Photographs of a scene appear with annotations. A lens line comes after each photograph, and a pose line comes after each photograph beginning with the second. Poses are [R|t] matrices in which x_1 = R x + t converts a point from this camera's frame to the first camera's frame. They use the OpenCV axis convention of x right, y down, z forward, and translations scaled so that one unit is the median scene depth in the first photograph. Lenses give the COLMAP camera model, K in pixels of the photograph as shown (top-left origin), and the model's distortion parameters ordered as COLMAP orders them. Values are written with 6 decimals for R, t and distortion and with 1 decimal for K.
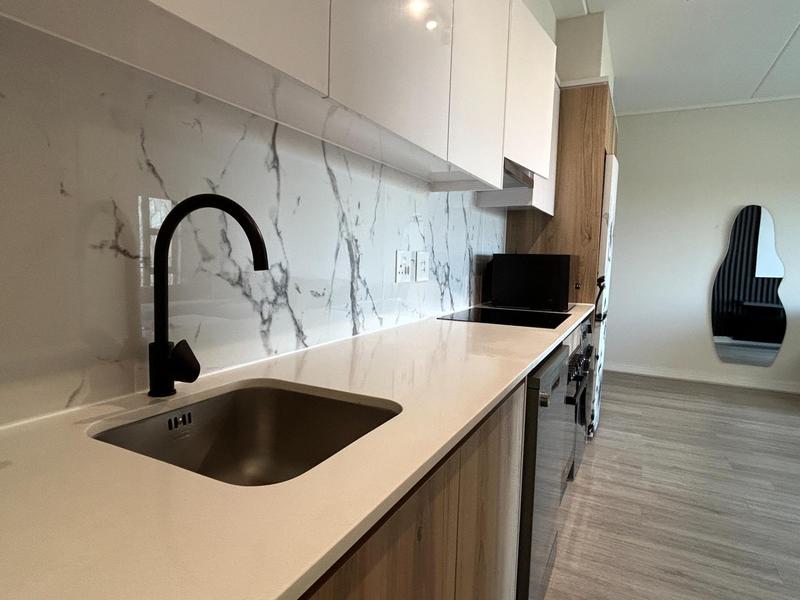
lens RADIAL K [[472.9, 0, 397.5], [0, 472.9, 298.4], [0, 0, 1]] dist [0.000895, -0.001177]
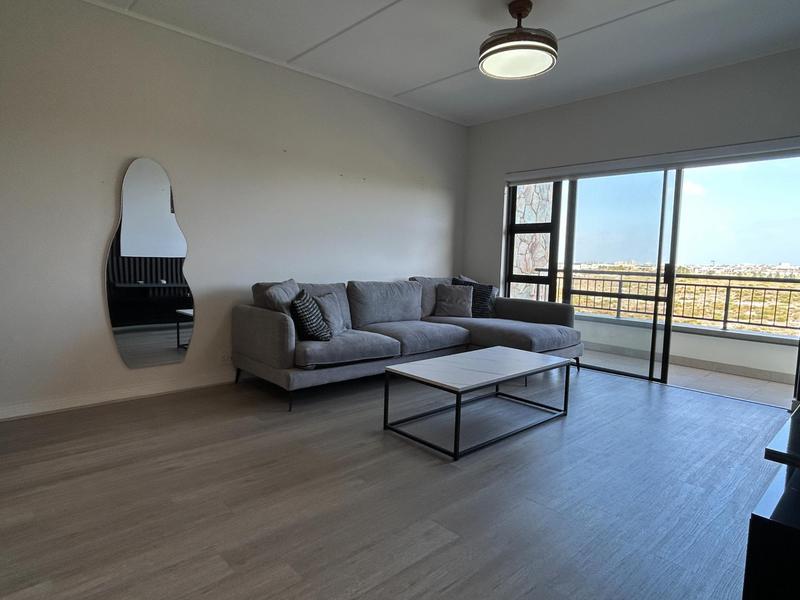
lens RADIAL K [[472.9, 0, 397.5], [0, 472.9, 298.4], [0, 0, 1]] dist [0.000895, -0.001177]
pose [[0.345616, -0.100153, 0.933016, 0.234317], [0.063411, 0.994508, 0.083264, -0.017665], [-0.936231, 0.030386, 0.350069, 0.536746]]
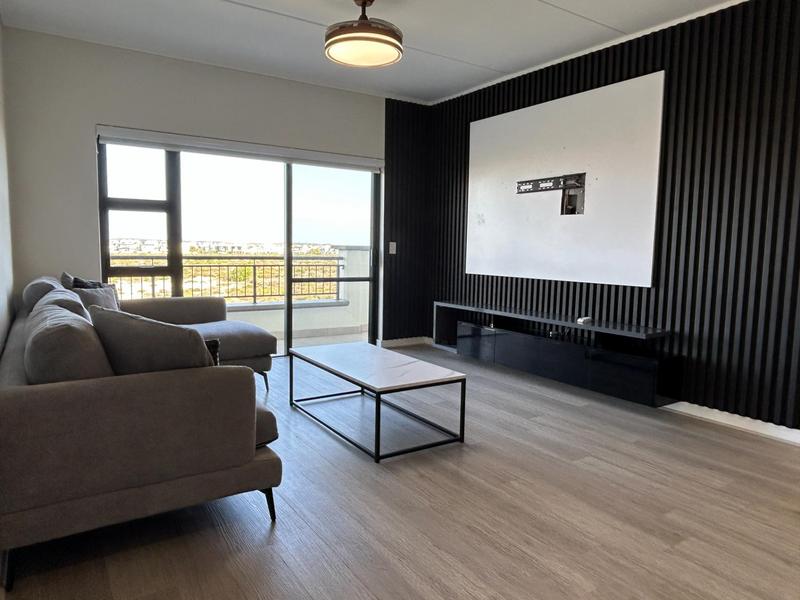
lens RADIAL K [[543.4, 0, 388.4], [0, 543.4, 300.8], [0, 0, 1]] dist [-0.009933, -0.004256]
pose [[-0.867474, -0.091656, 0.488966, 0.675903], [0.002681, 0.982006, 0.188832, -0.121330], [-0.497475, 0.165118, -0.851619, 1.690371]]
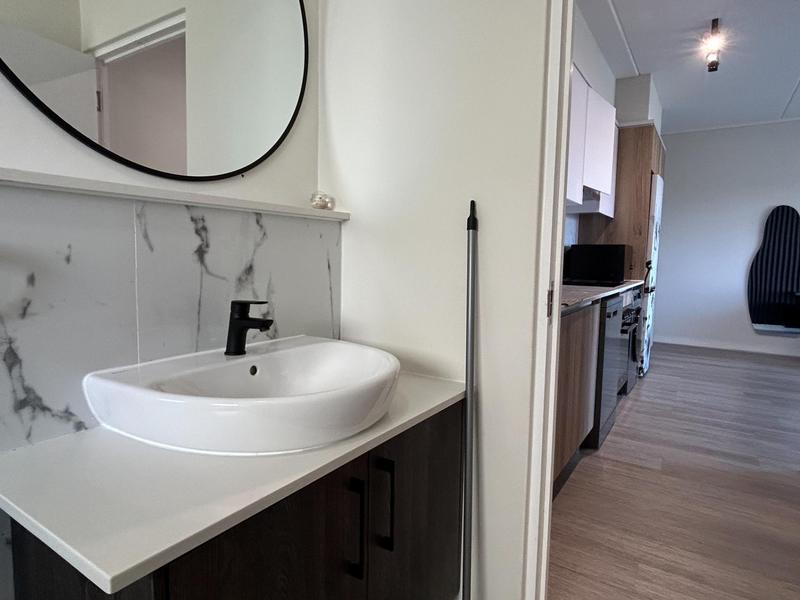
lens RADIAL K [[472.9, 0, 397.5], [0, 472.9, 298.4], [0, 0, 1]] dist [0.000895, -0.001177]
pose [[0.994256, 0.002341, -0.107007, -0.161744], [-0.002642, 0.999993, -0.002669, 0.072107], [0.107000, 0.002937, 0.994255, -0.479735]]
